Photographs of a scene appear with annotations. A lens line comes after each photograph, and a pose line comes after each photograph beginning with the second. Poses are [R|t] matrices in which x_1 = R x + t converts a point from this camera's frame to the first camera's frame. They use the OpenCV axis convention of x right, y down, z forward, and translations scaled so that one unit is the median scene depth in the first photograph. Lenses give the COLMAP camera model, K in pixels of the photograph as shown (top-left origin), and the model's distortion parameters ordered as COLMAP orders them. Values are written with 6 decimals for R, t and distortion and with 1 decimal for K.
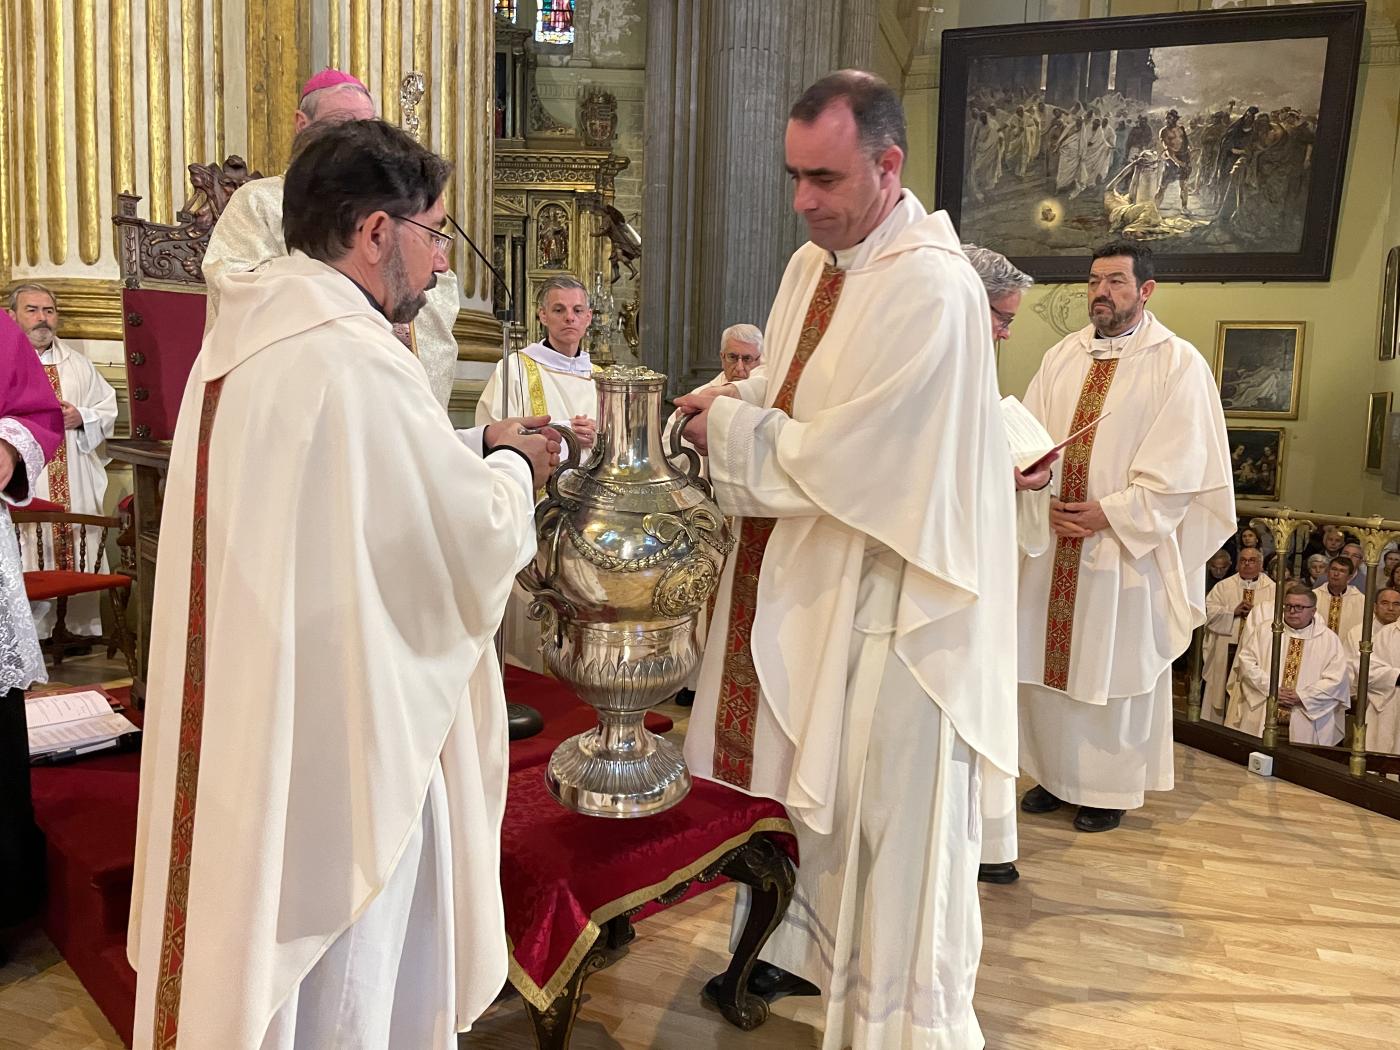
lens RADIAL K [[1060.9, 0, 710.5], [0, 1060.9, 512.9], [0, 0, 1]] dist [0.085877, -0.110400]
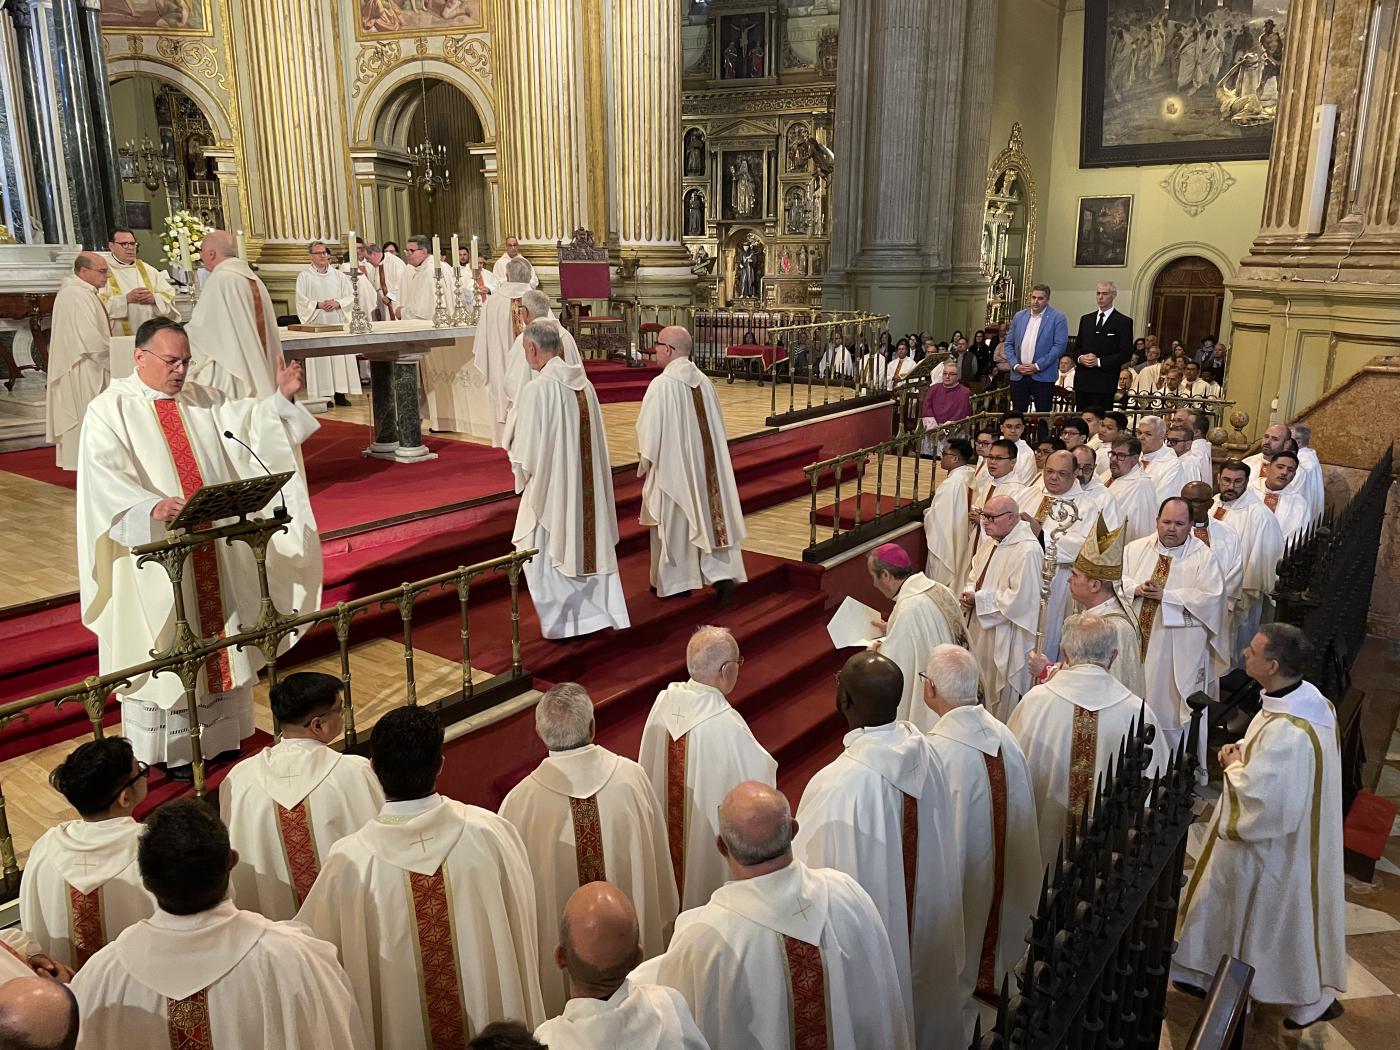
lens RADIAL K [[1060.9, 0, 696.7], [0, 1060.9, 532.4], [0, 0, 1]] dist [0.085877, -0.110400]
pose [[0.949071, 0.045920, -0.311697, 0.244692], [-0.001146, 0.989818, 0.142333, 0.045311], [0.315059, -0.134727, 0.939461, -0.536684]]
